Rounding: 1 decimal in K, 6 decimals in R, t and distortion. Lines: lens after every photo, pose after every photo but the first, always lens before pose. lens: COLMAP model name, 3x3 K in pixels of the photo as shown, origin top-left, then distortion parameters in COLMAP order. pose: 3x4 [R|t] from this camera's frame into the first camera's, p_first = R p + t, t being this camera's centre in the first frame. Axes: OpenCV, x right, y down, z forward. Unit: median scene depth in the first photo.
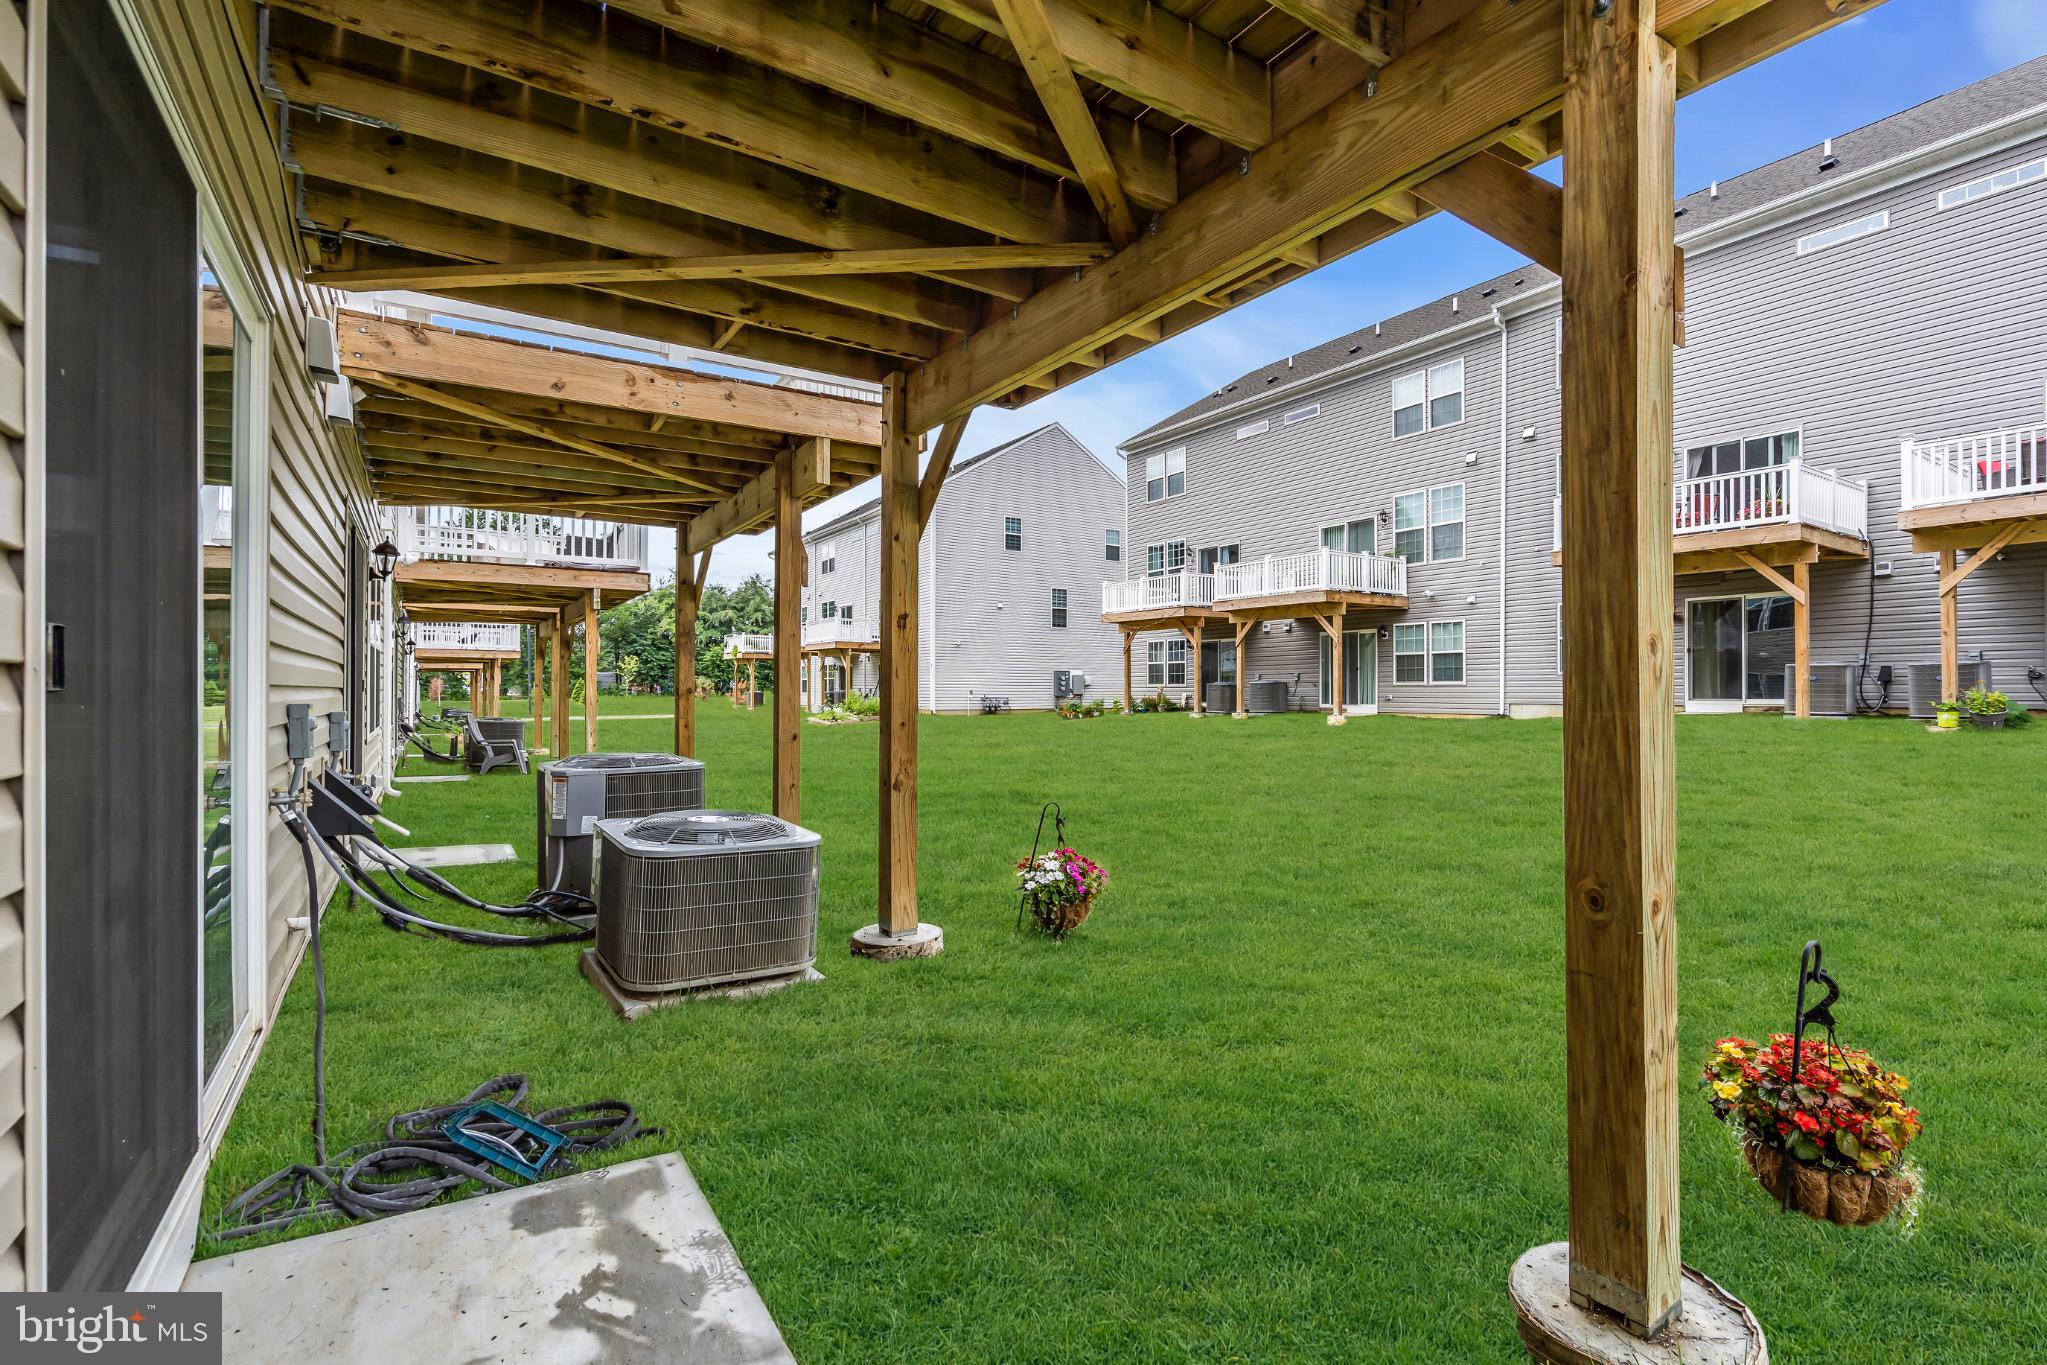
lens RADIAL K [[924.2, 0, 1017.9], [0, 924.2, 680.3], [0, 0, 1]] dist [-0.000790, 0.002067]
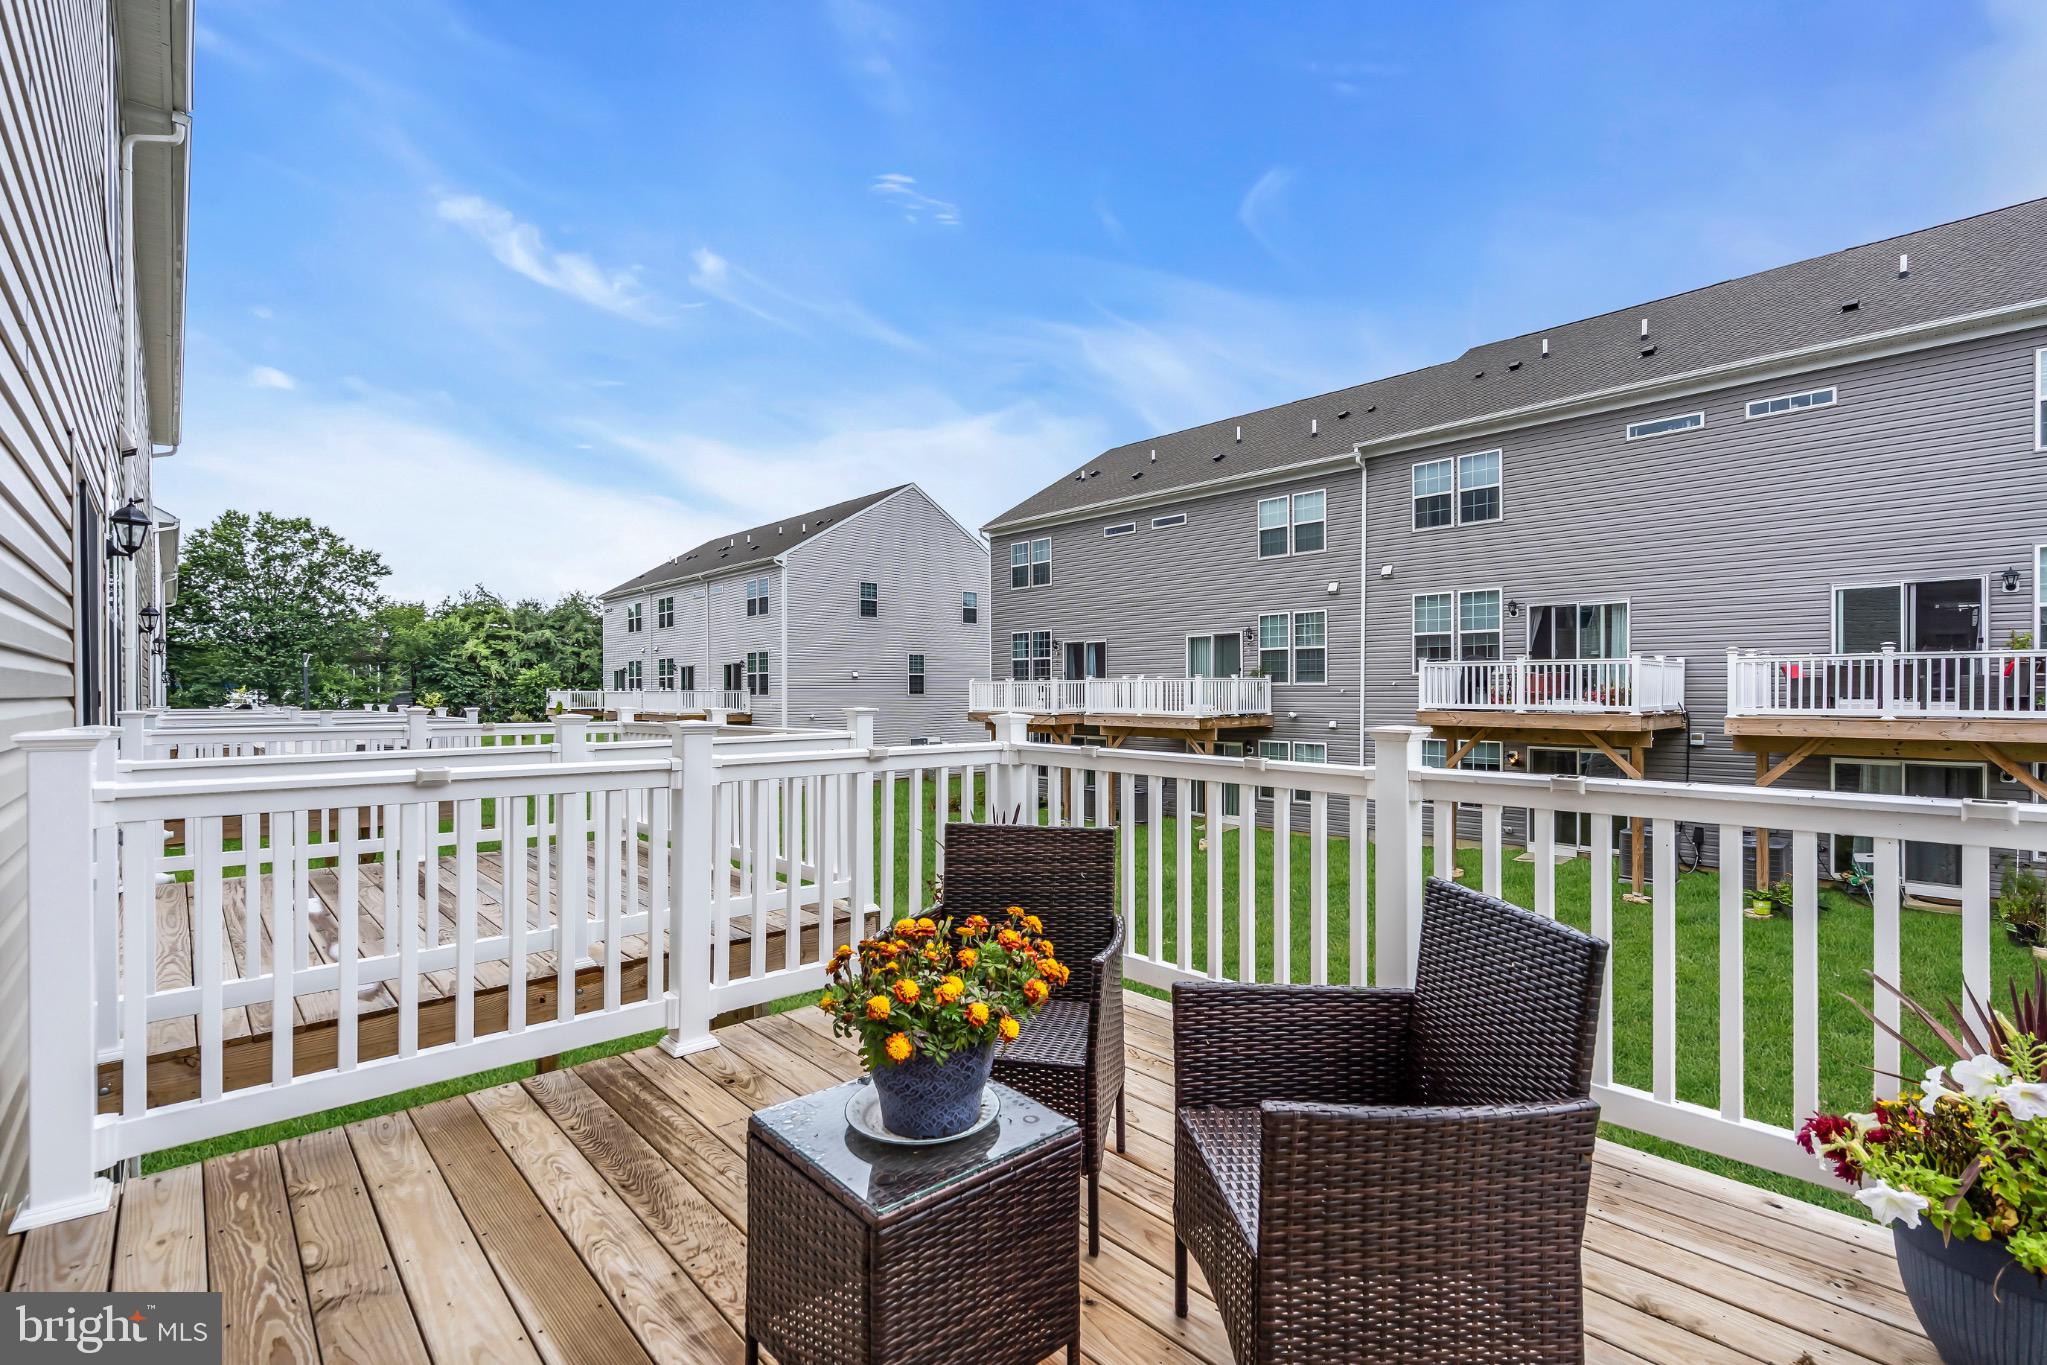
lens RADIAL K [[924.2, 0, 1023.8], [0, 924.2, 699.0], [0, 0, 1]] dist [-0.000790, 0.002067]
pose [[0.984580, -0.002288, 0.174919, -0.027721], [0.000192, 0.999928, 0.011999, -0.120678], [-0.174934, -0.011780, 0.984510, 0.041212]]
